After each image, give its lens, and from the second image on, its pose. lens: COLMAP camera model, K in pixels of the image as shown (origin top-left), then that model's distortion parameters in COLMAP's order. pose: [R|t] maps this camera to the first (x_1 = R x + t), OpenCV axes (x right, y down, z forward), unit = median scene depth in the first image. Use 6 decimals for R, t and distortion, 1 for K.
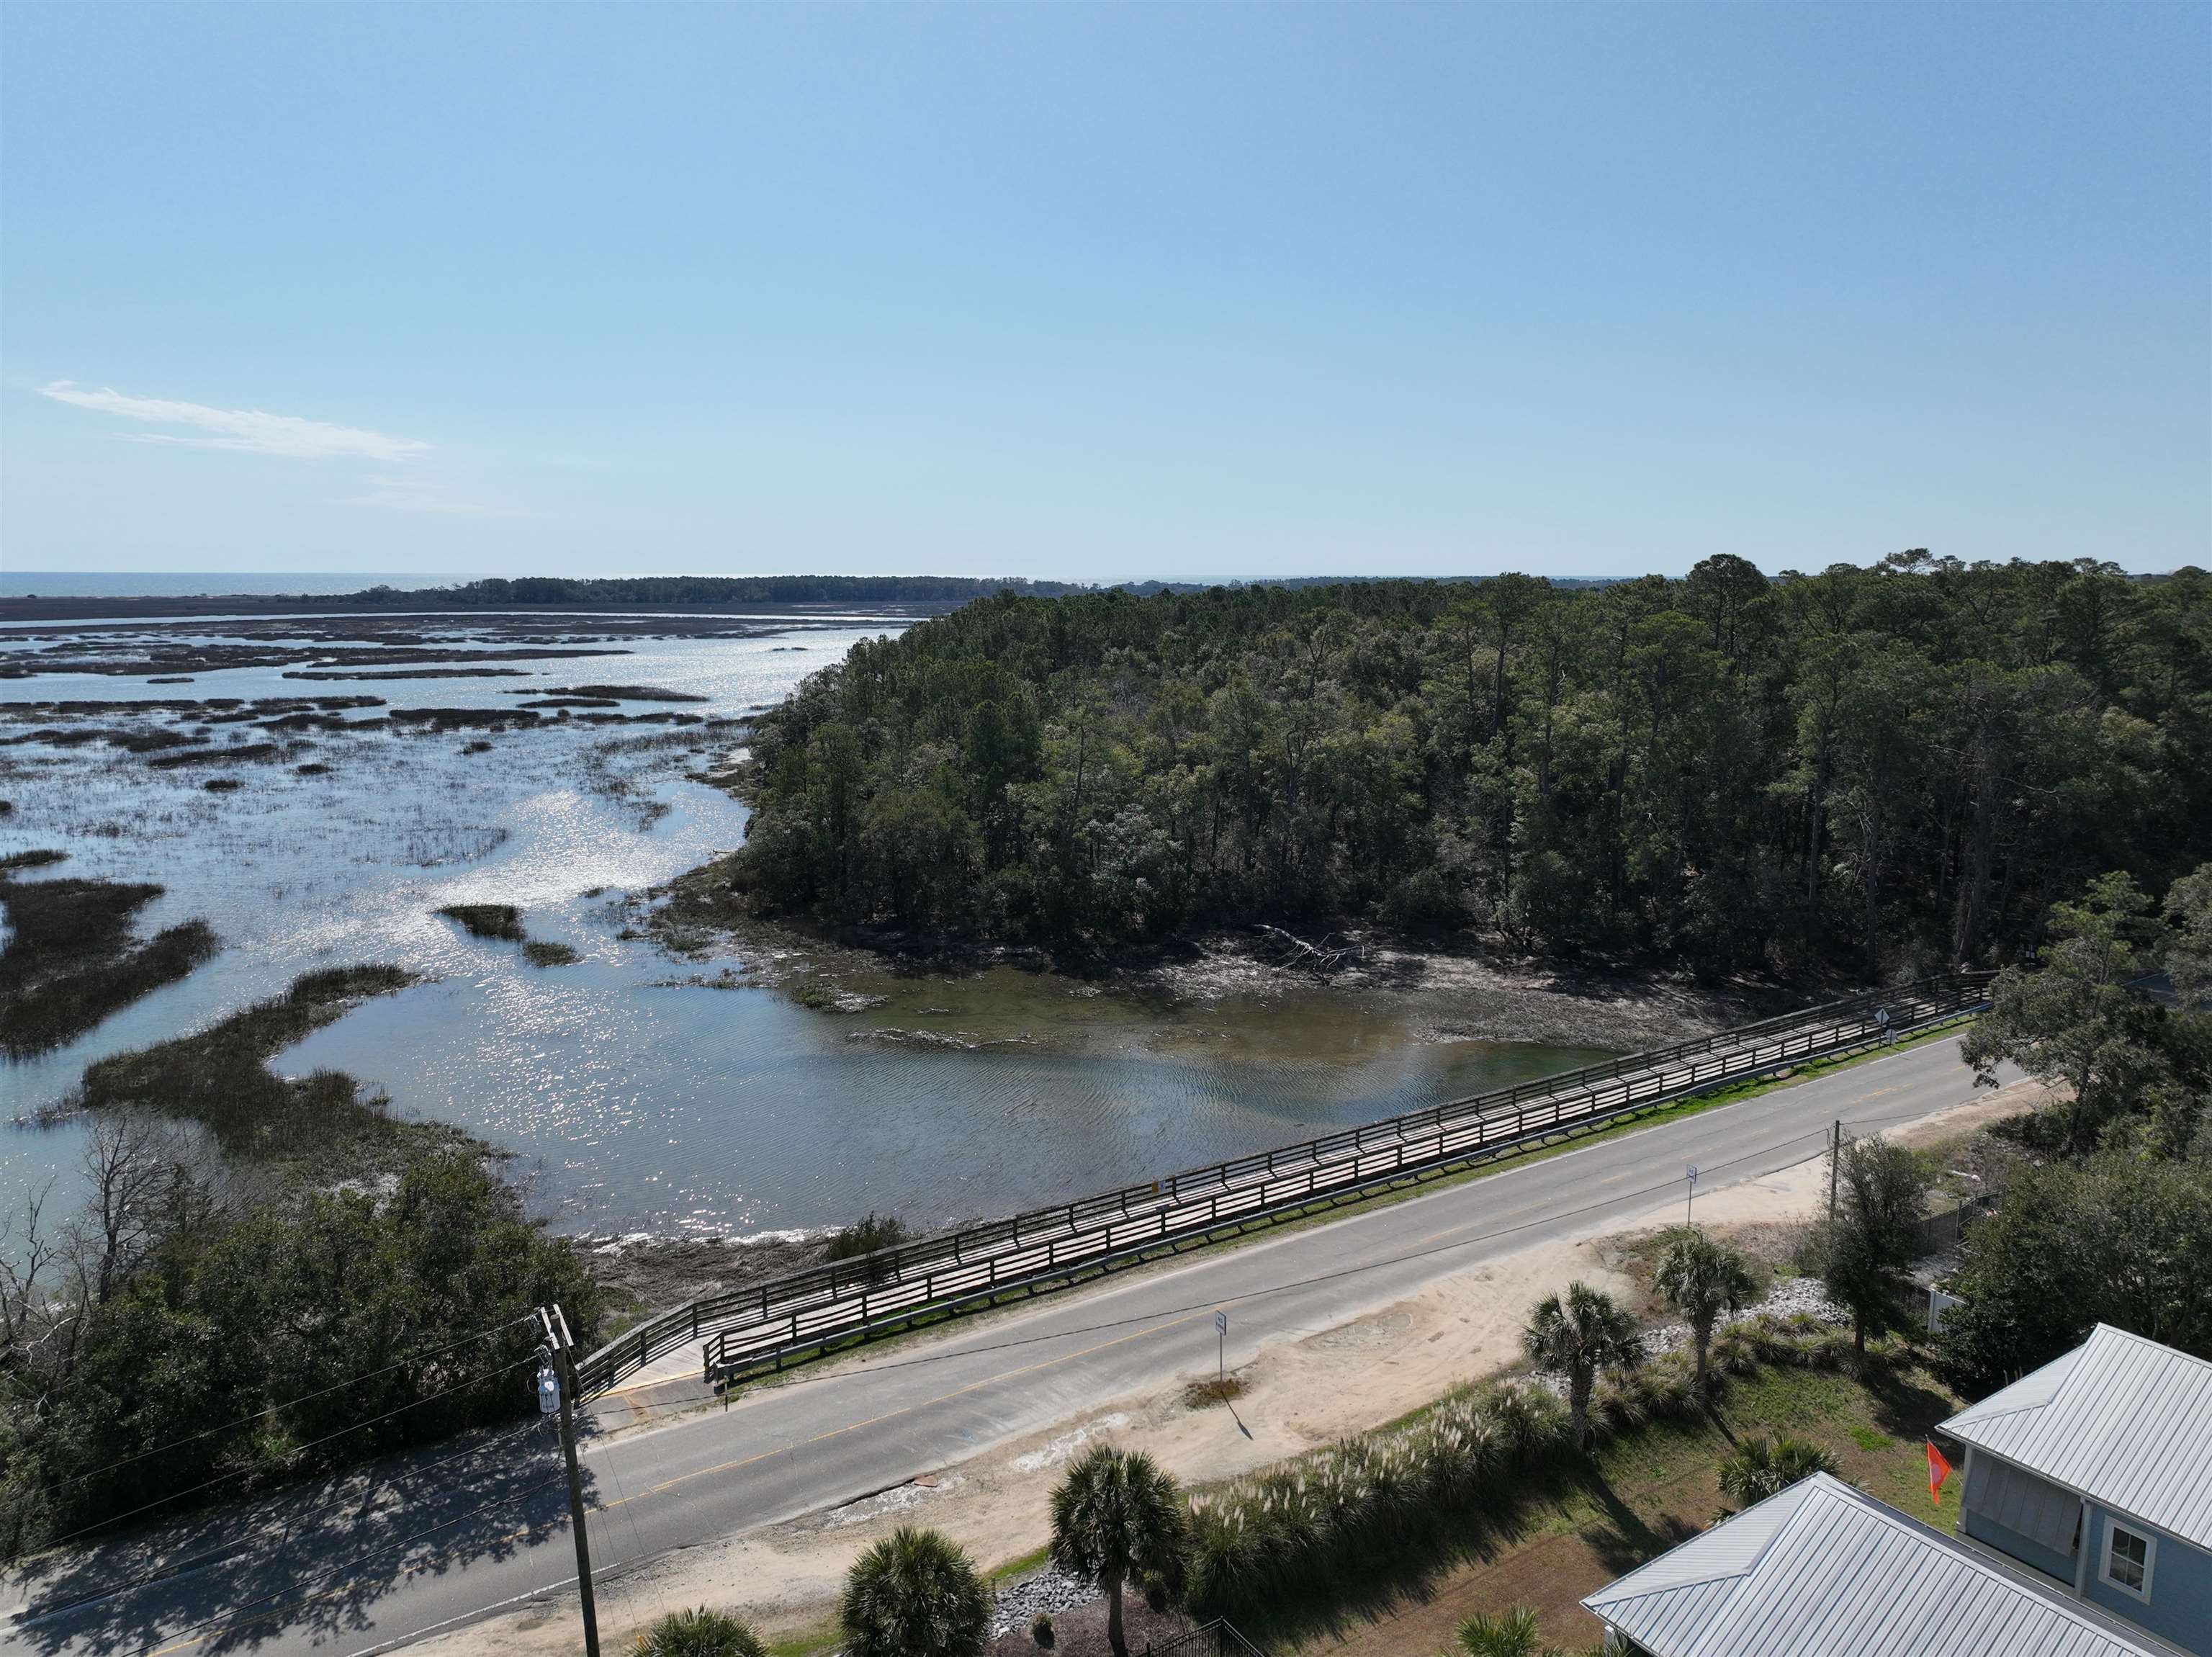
lens RADIAL K [[1564.7, 0, 1106.0], [0, 1564.7, 828.5], [0, 0, 1]] dist [-0.003786, 0.023253]
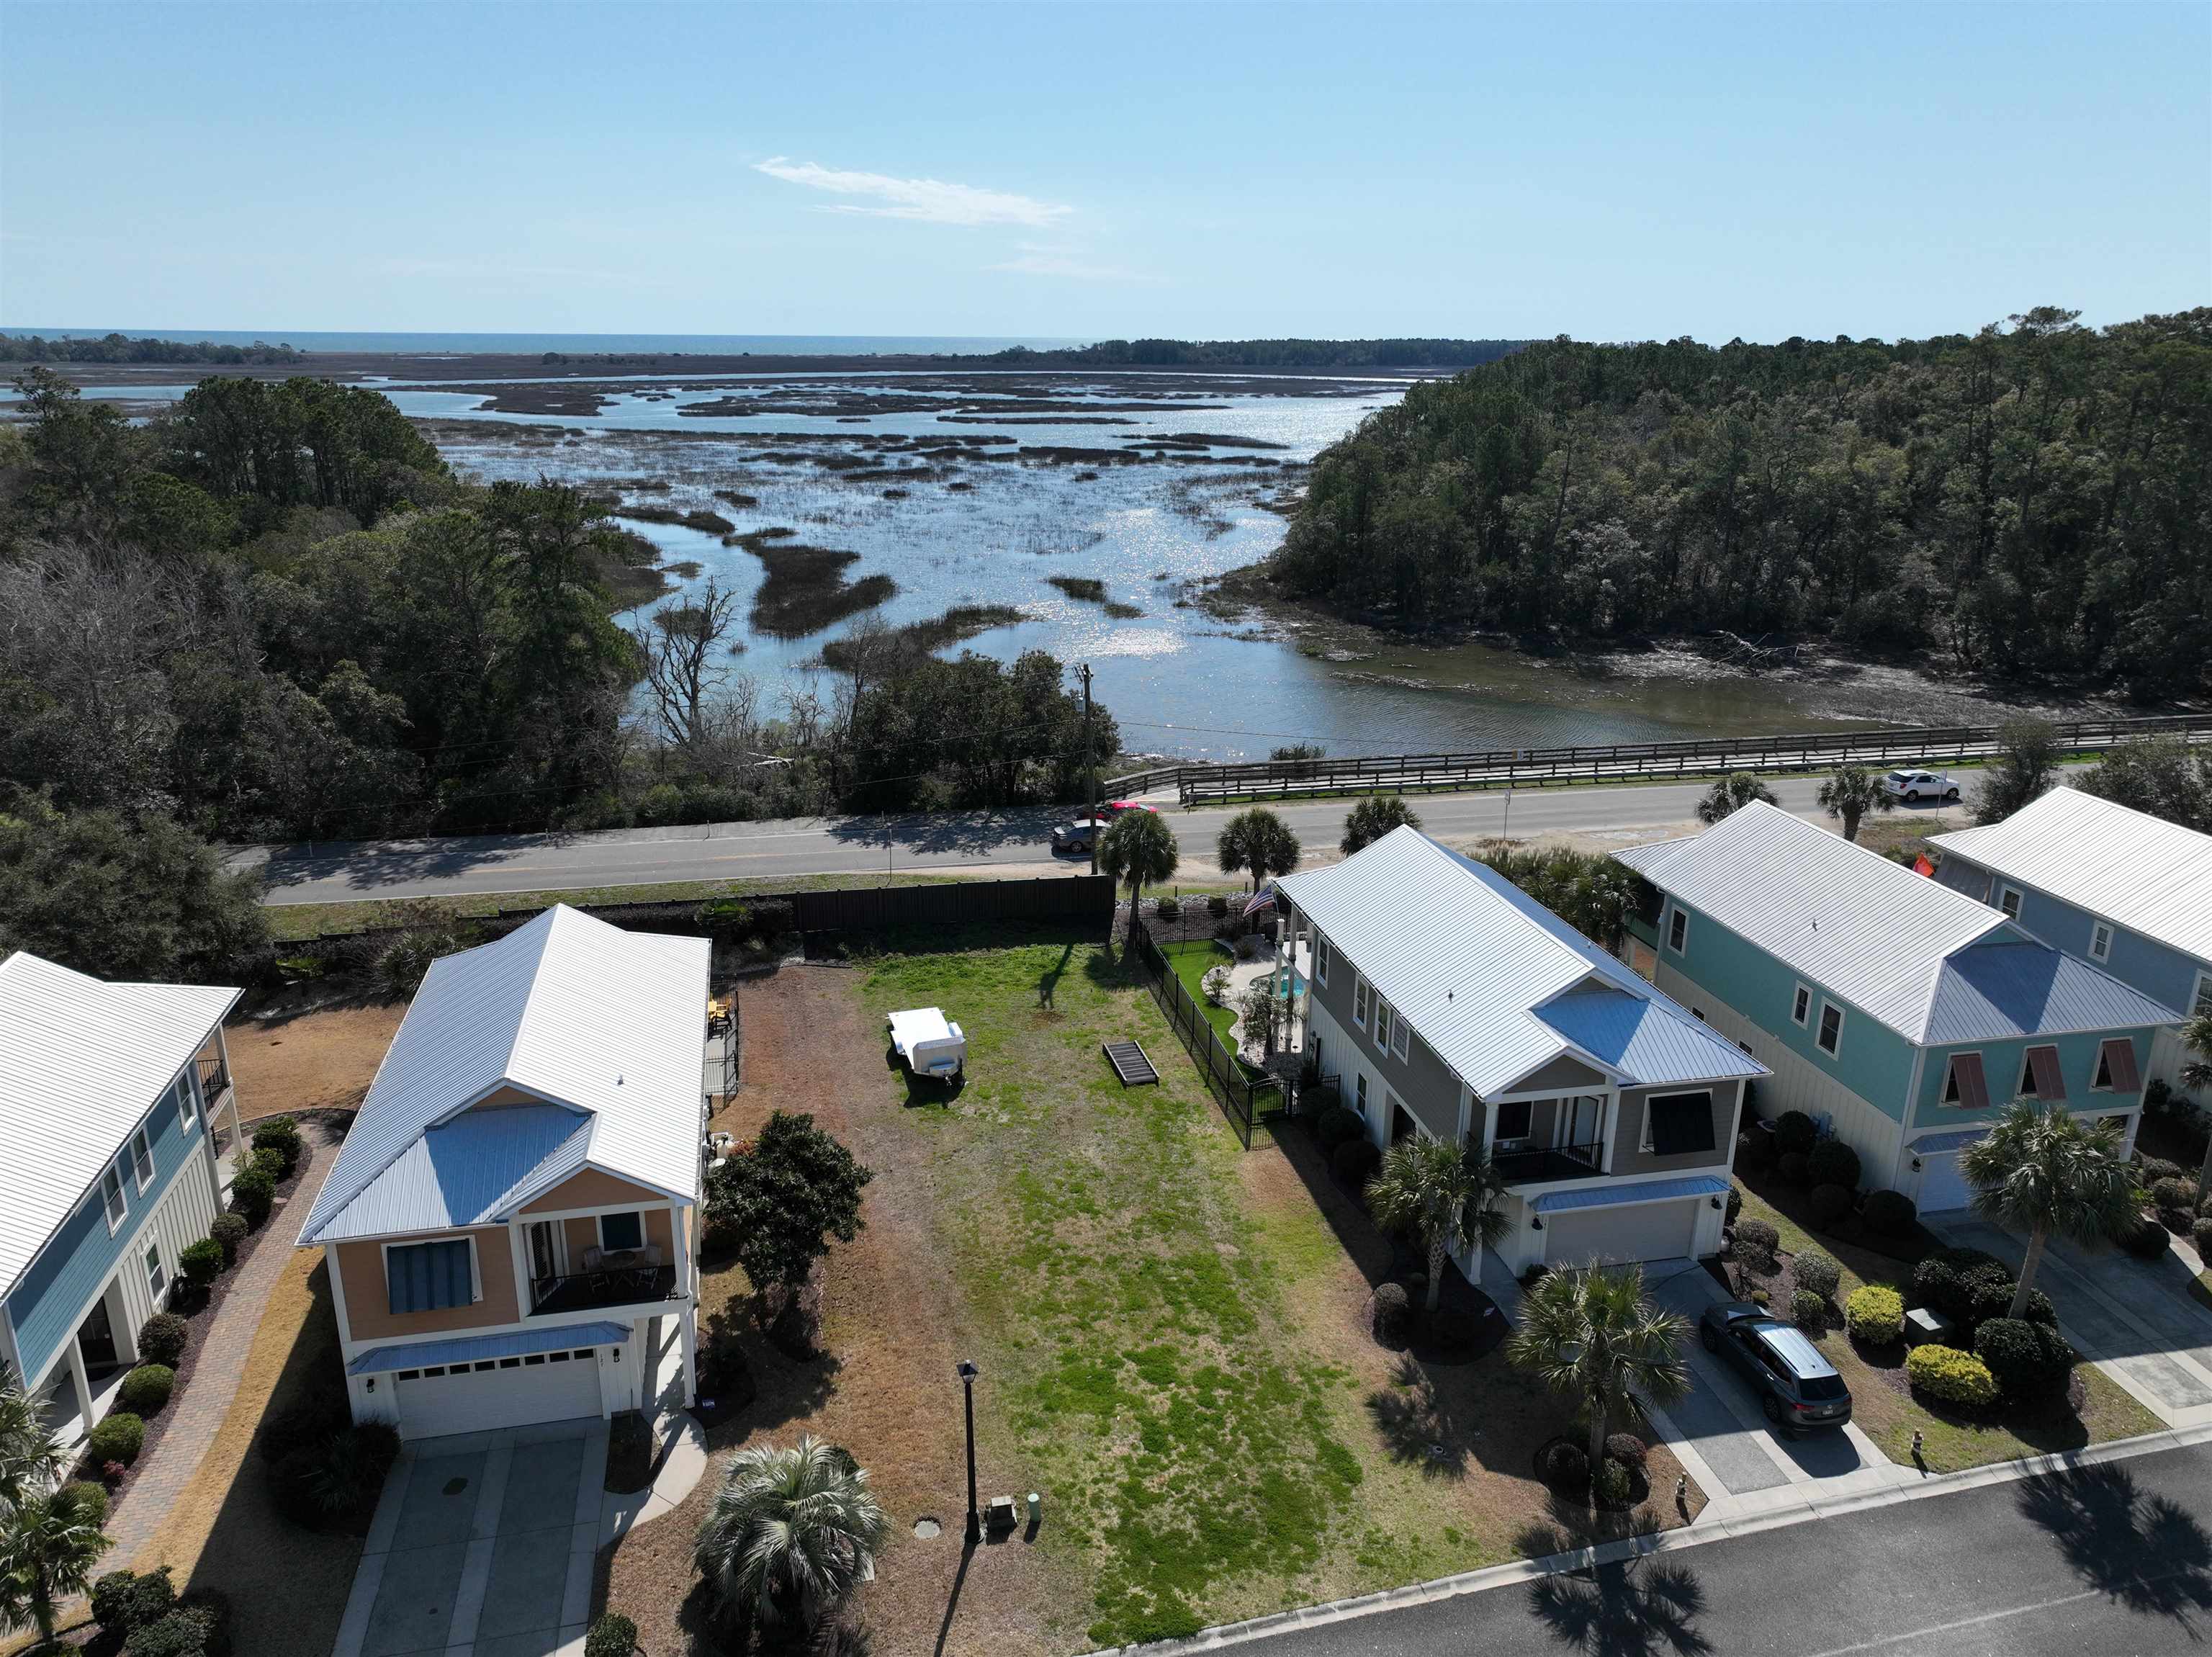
lens RADIAL K [[1567.5, 0, 1094.1], [0, 1567.5, 832.2], [0, 0, 1]] dist [0.007492, 0.000571]
pose [[0.927670, 0.117013, -0.354593, 0.100947], [-0.065429, 0.985877, 0.154160, 0.059988], [0.367624, -0.119809, 0.922225, -0.221057]]
